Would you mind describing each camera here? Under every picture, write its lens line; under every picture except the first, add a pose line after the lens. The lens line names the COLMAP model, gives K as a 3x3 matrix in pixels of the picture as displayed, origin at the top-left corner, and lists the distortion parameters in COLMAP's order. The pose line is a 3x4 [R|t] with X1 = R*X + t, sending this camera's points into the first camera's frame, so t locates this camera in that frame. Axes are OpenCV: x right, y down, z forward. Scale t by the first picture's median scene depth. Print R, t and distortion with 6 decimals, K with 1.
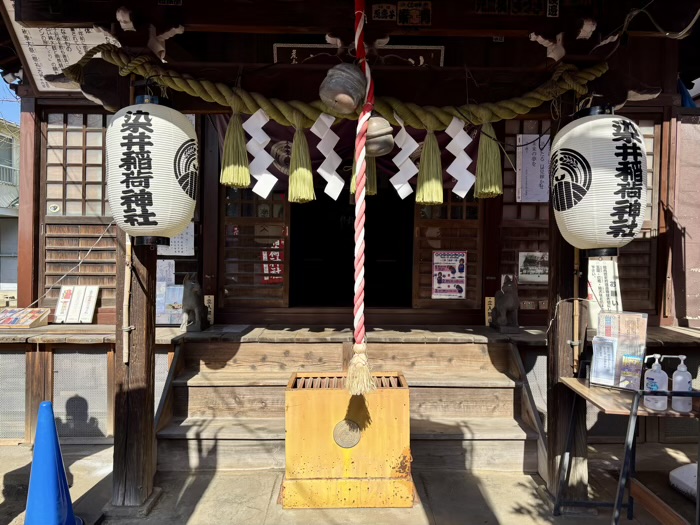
lens RADIAL K [[534.0, 0, 354.5], [0, 534.0, 260.8], [0, 0, 1]] dist [0.029295, -0.003787]
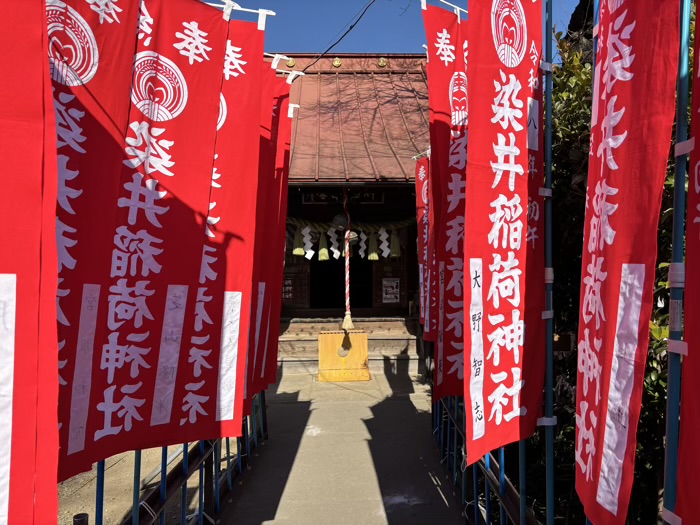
lens RADIAL K [[534.0, 0, 354.5], [0, 534.0, 260.8], [0, 0, 1]] dist [0.029295, -0.003787]
pose [[0.999226, -0.017385, 0.035287, -0.028180], [0.019231, 0.998426, -0.052675, 0.020909], [-0.034316, 0.053313, 0.997988, -1.082982]]
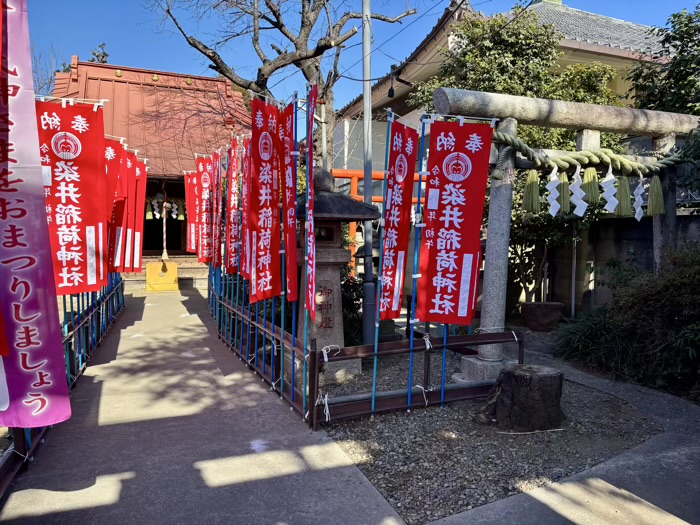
lens RADIAL K [[534.0, 0, 354.5], [0, 534.0, 260.8], [0, 0, 1]] dist [0.029295, -0.003787]
pose [[0.936177, -0.018579, 0.351038, -0.051597], [0.005922, 0.999294, 0.037097, 0.050292], [-0.351479, -0.032651, 0.935626, -2.478064]]
